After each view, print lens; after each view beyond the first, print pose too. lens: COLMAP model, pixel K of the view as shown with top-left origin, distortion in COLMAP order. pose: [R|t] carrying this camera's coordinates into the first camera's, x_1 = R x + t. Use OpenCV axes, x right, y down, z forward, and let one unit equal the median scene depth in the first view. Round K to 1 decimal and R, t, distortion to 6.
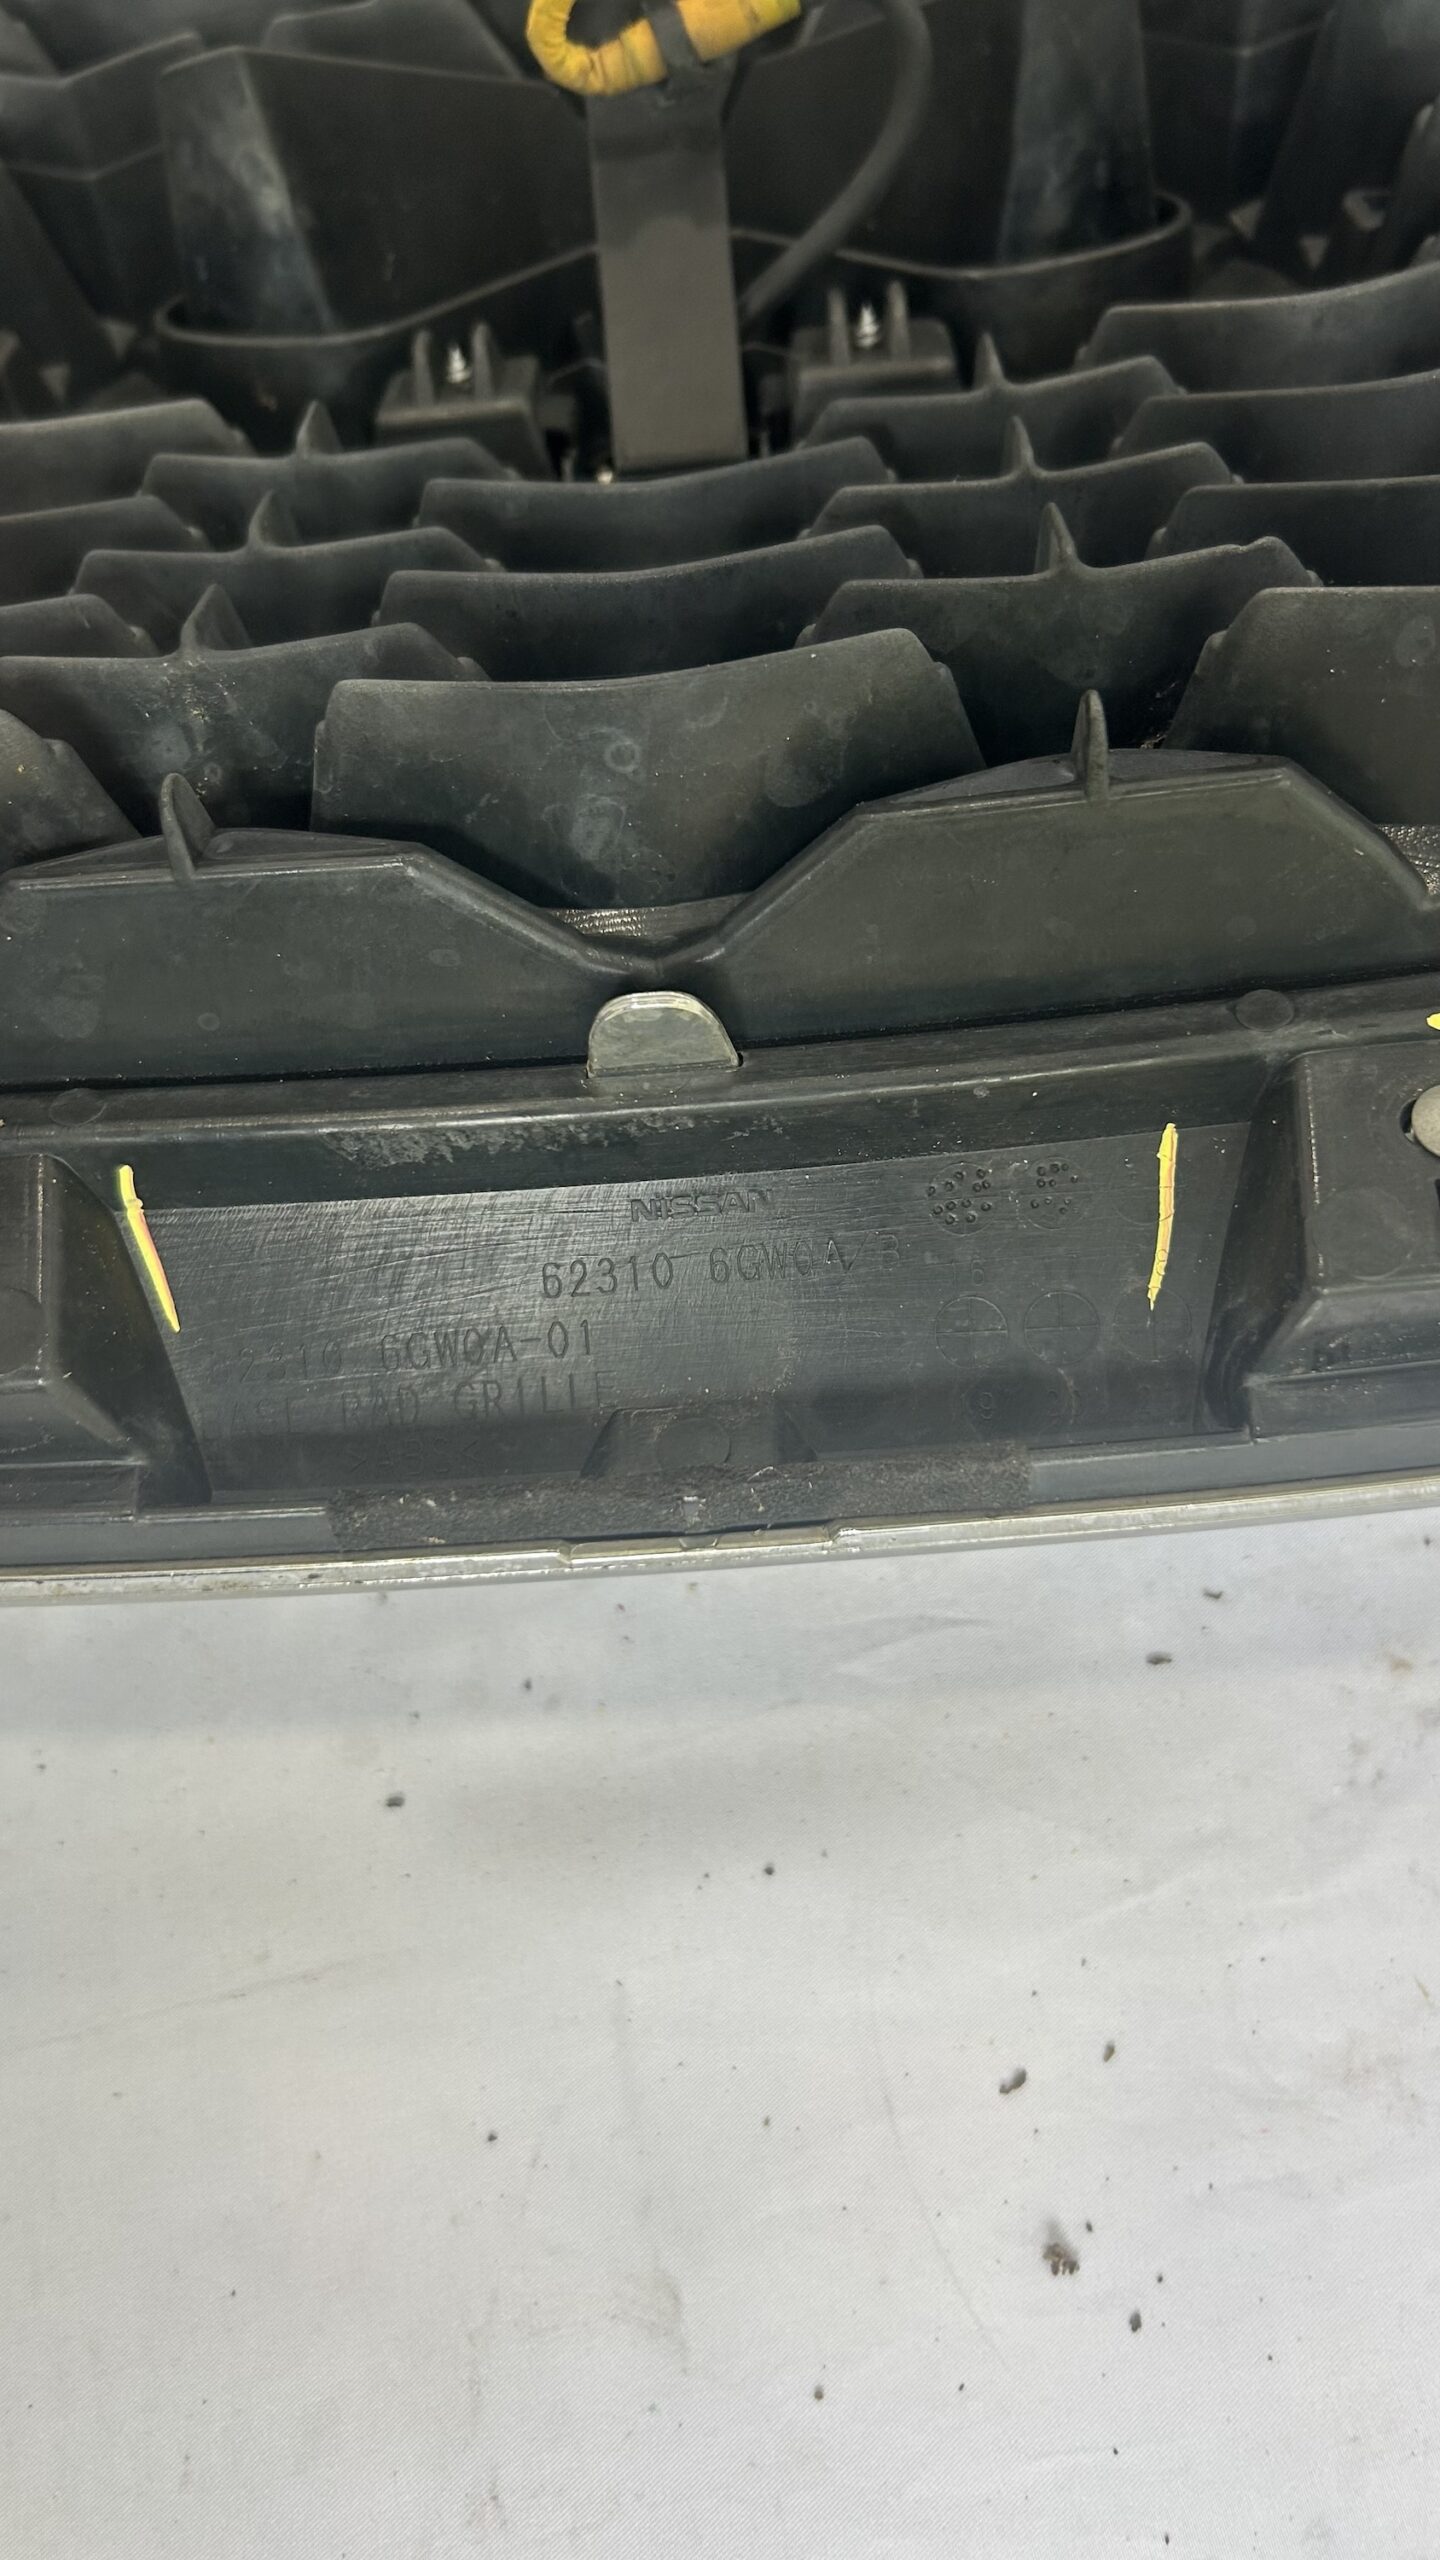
lens RADIAL K [[1999.9, 0, 728.3], [0, 1999.9, 1273.4], [0, 0, 1]] dist [0.072403, -0.078039]
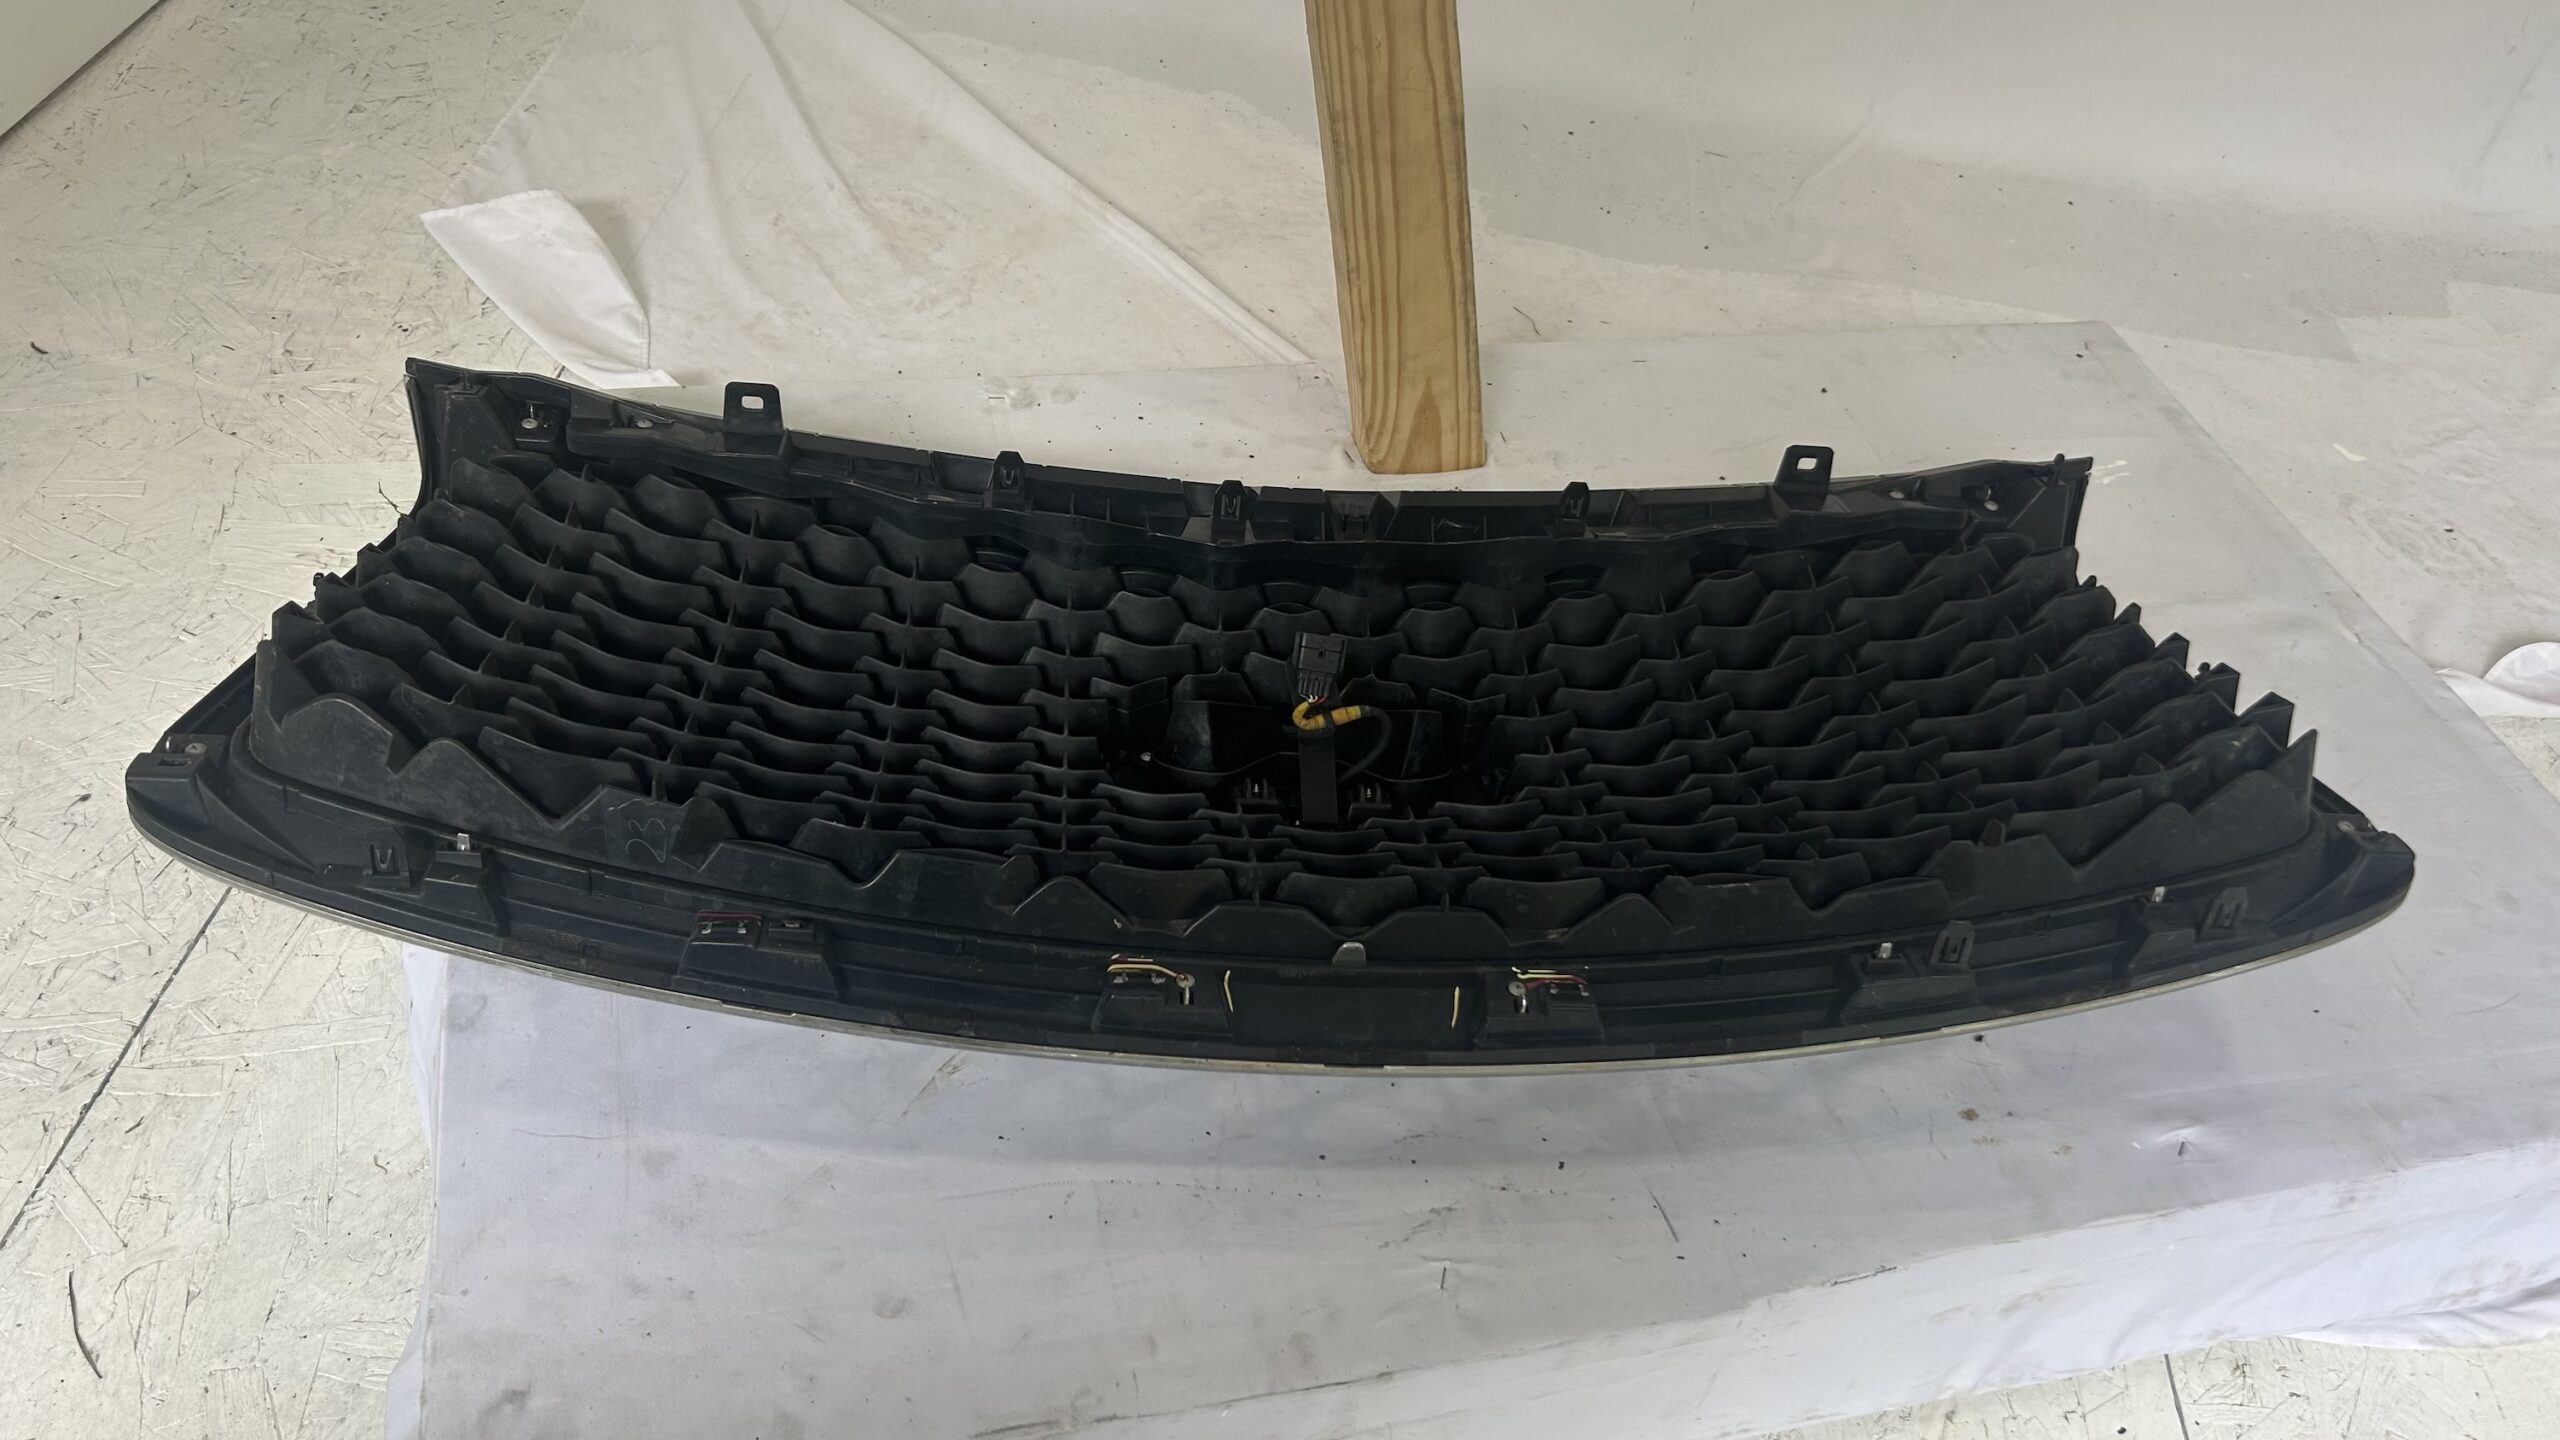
lens RADIAL K [[1999.9, 0, 1262.5], [0, 1999.9, 706.2], [0, 0, 1]] dist [0.072403, -0.078039]
pose [[0.977087, 0.133180, 0.166022, -1.037215], [-0.062400, 0.925009, -0.374785, 1.052626], [-0.203486, 0.355838, 0.912125, -3.232504]]
